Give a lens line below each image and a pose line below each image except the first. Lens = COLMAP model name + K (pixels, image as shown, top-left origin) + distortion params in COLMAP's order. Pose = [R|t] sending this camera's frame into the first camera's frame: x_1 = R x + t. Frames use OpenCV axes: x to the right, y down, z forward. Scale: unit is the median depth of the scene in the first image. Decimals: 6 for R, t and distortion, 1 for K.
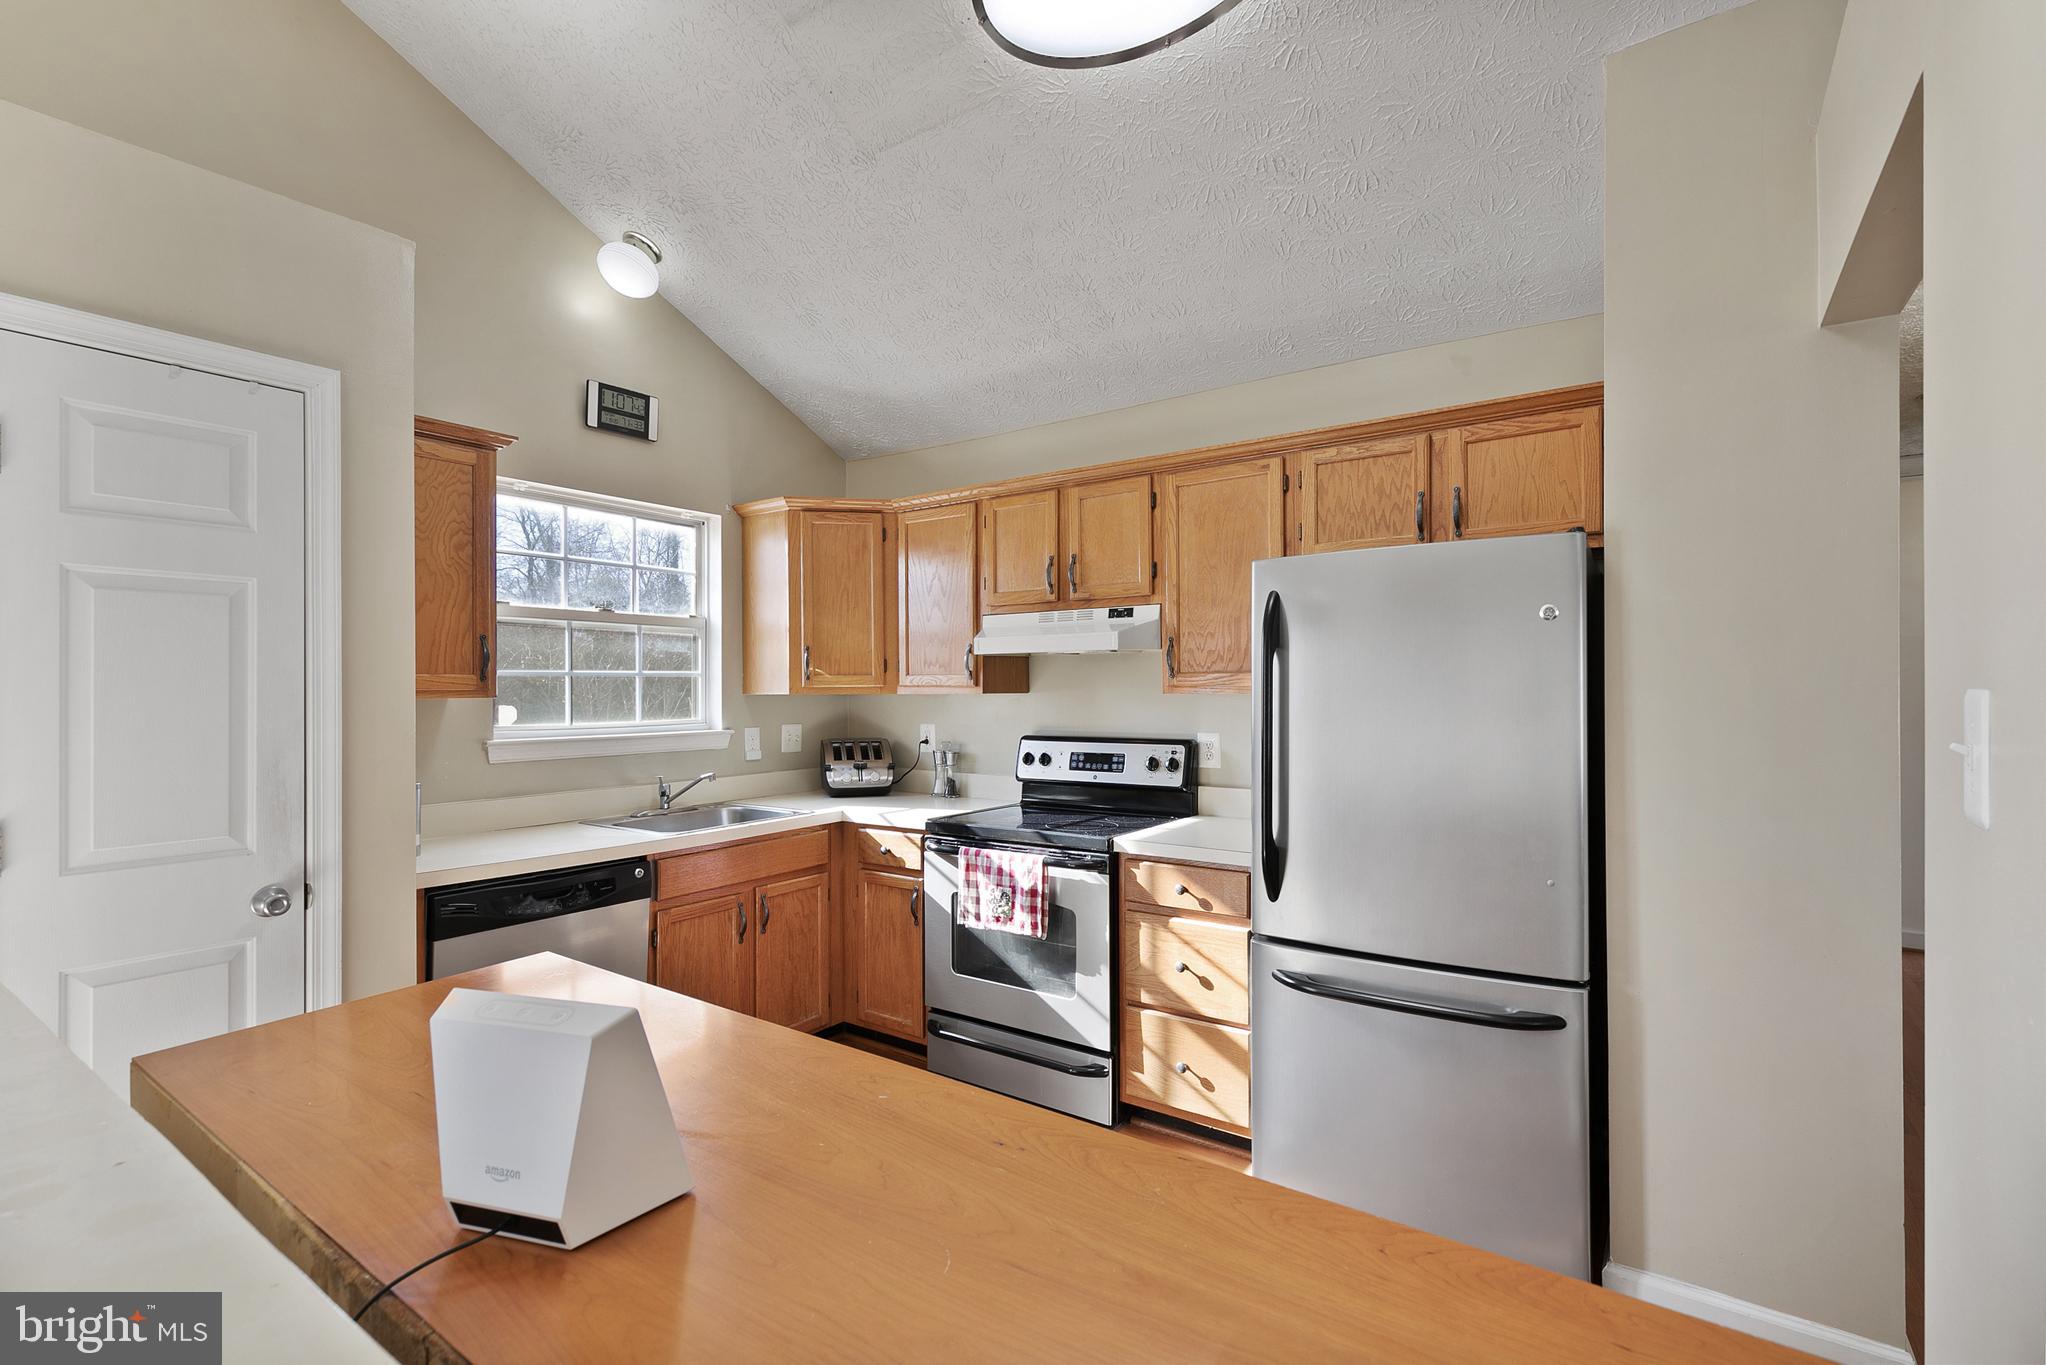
lens RADIAL K [[913.6, 0, 1029.3], [0, 913.6, 680.7], [0, 0, 1]] dist [0.001362, 0.000117]
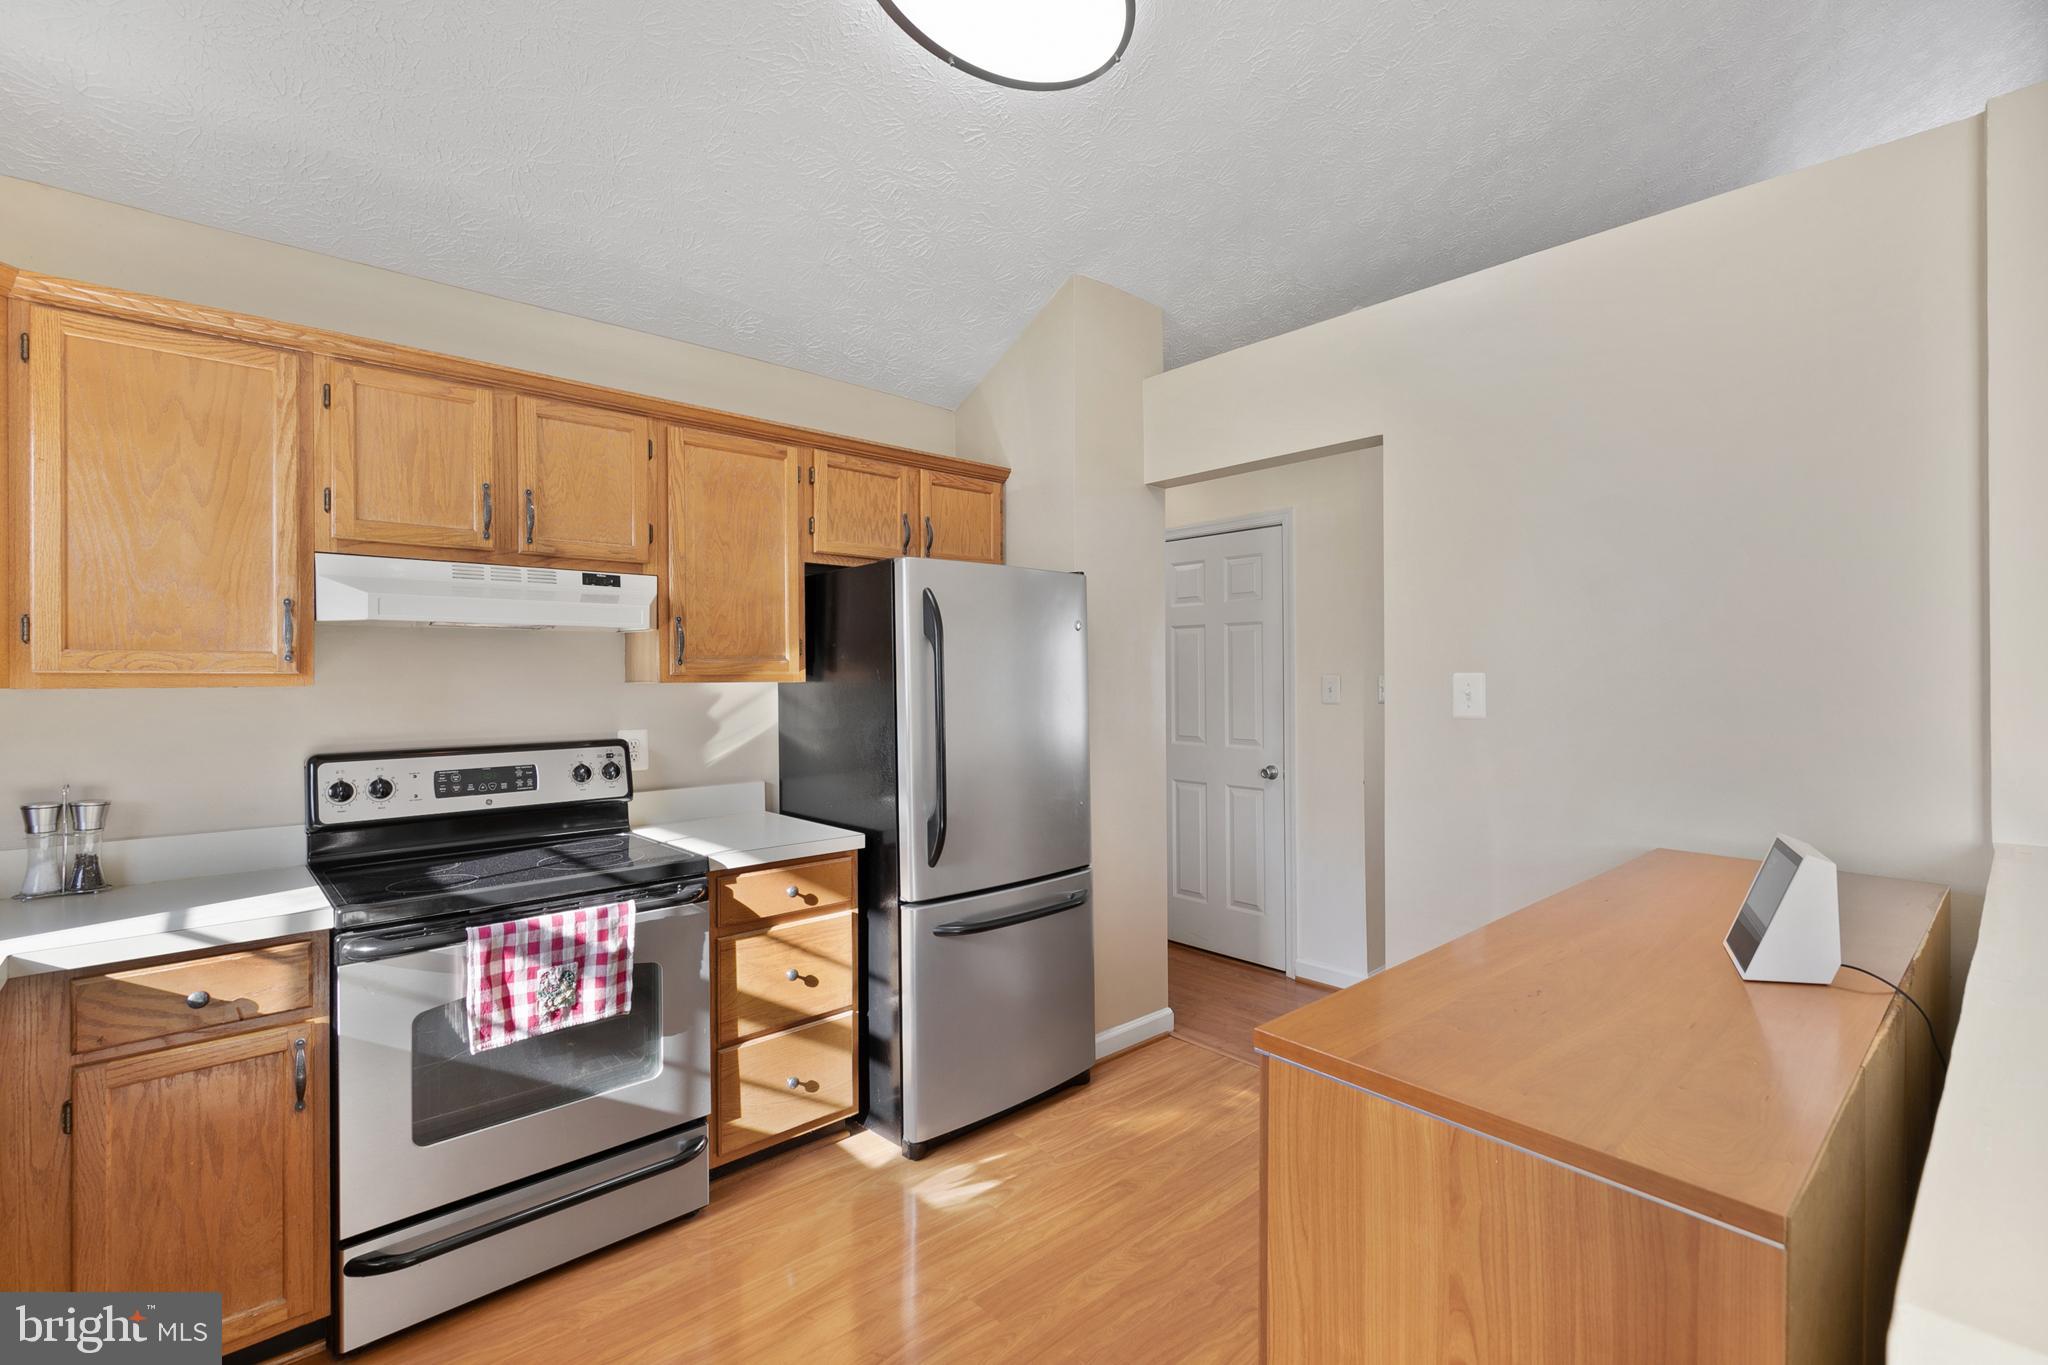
lens RADIAL K [[914.4, 0, 1030.3], [0, 914.4, 680.7], [0, 0, 1]] dist [0.001362, 0.000117]
pose [[0.207197, 0.001424, 0.978298, -0.564128], [-0.002115, 0.999997, -0.001007, 0.011275], [-0.978297, -0.001860, 0.207199, 0.460012]]
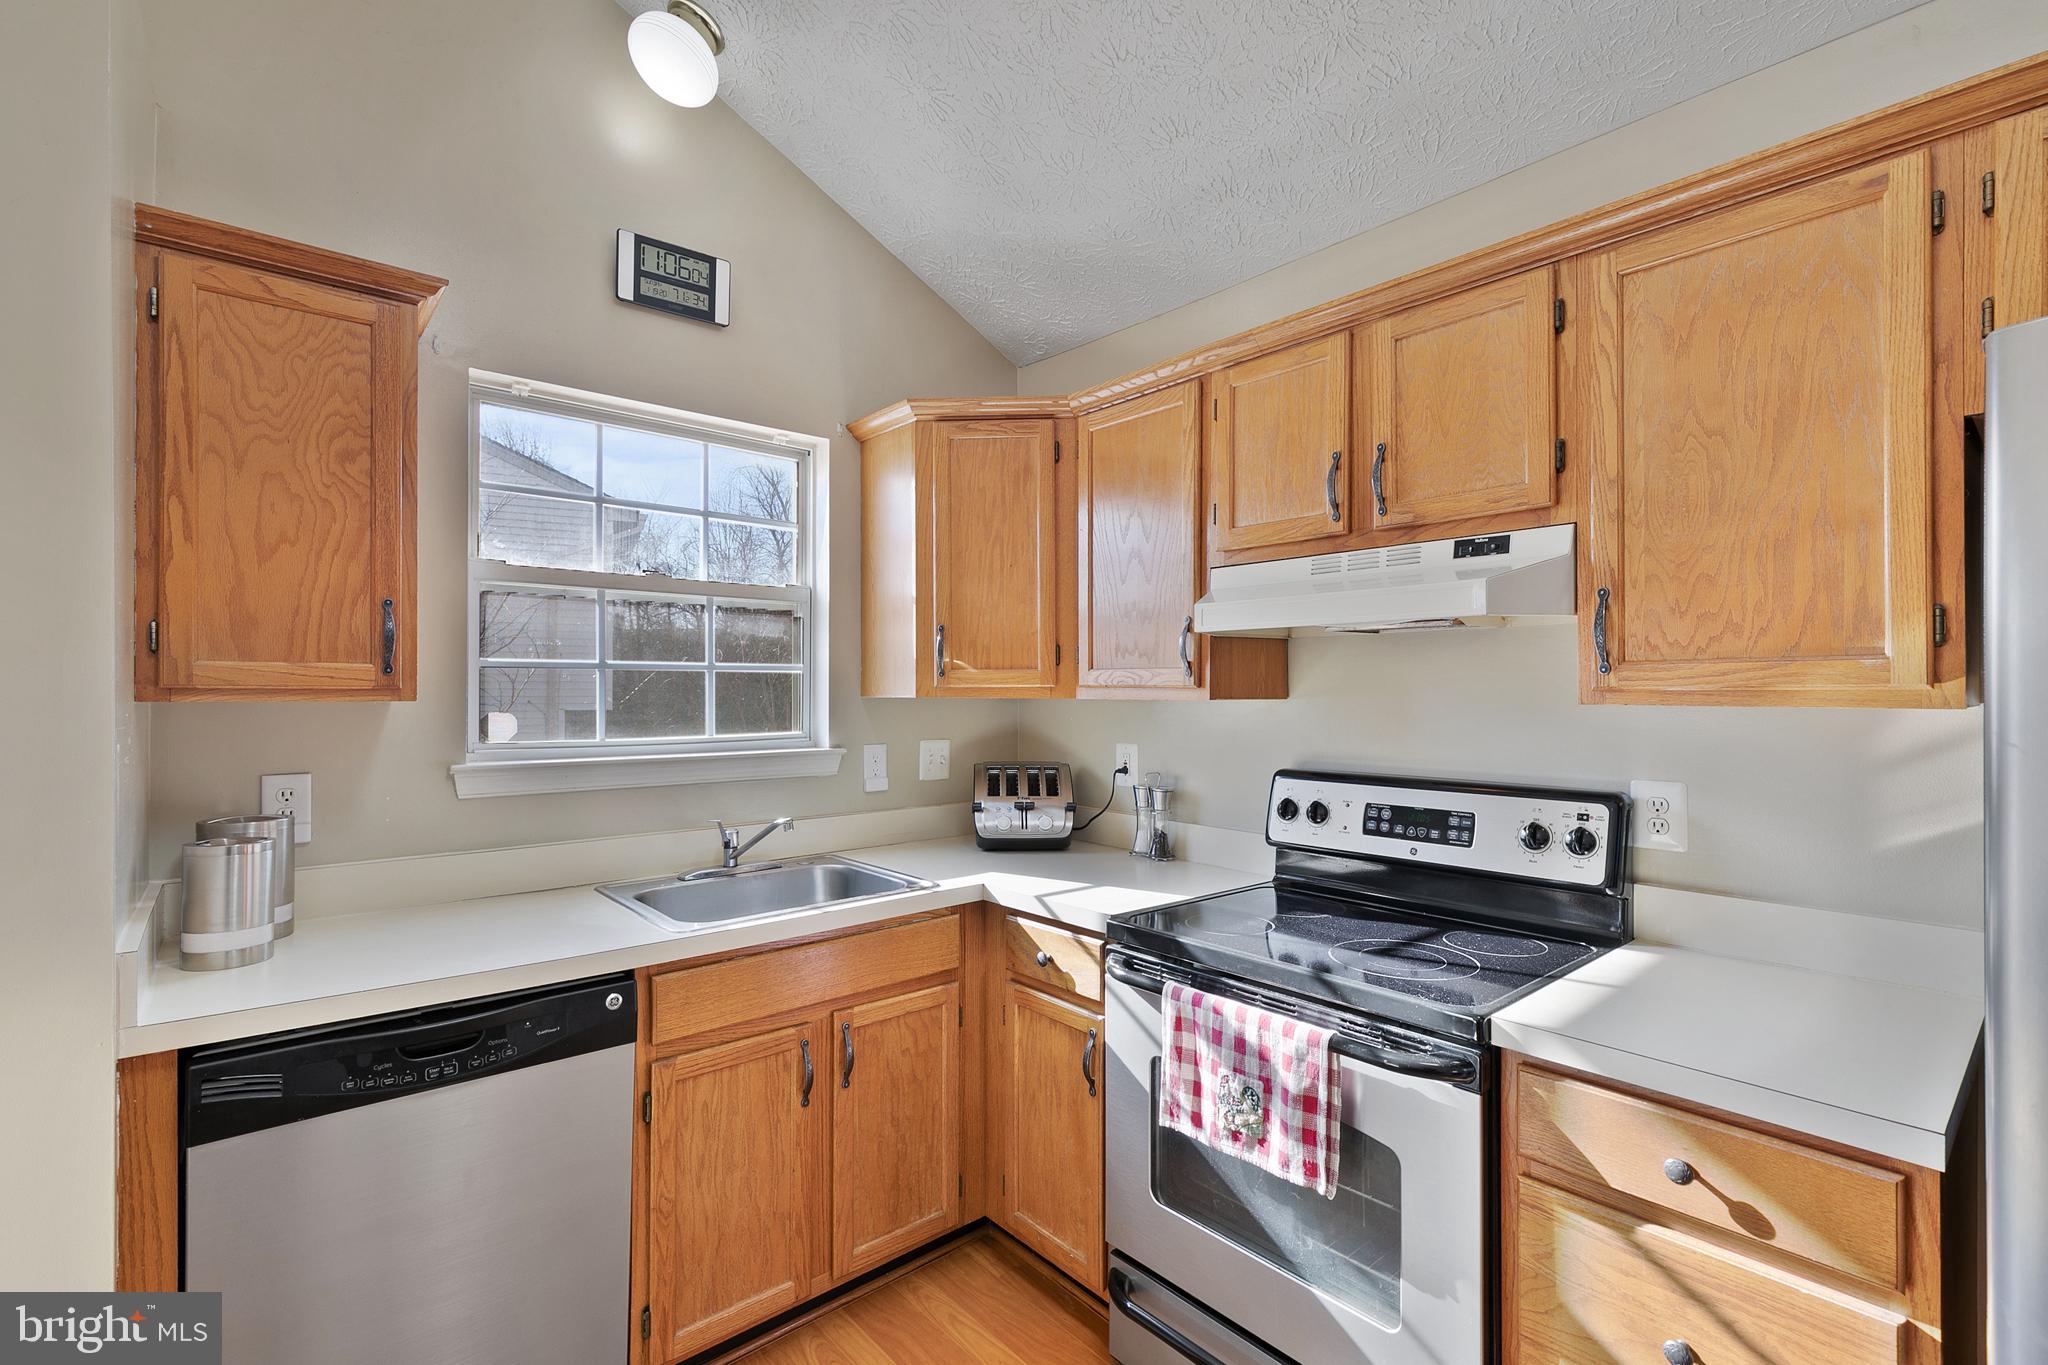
lens RADIAL K [[931.5, 0, 1040.4], [0, 931.5, 684.0], [0, 0, 1]] dist [0.006094, 0.000131]
pose [[0.971860, 0.004788, -0.235512, -0.016629], [-0.004118, 0.999986, 0.003336, 0.002341], [0.235524, -0.002272, 0.971866, 0.411488]]
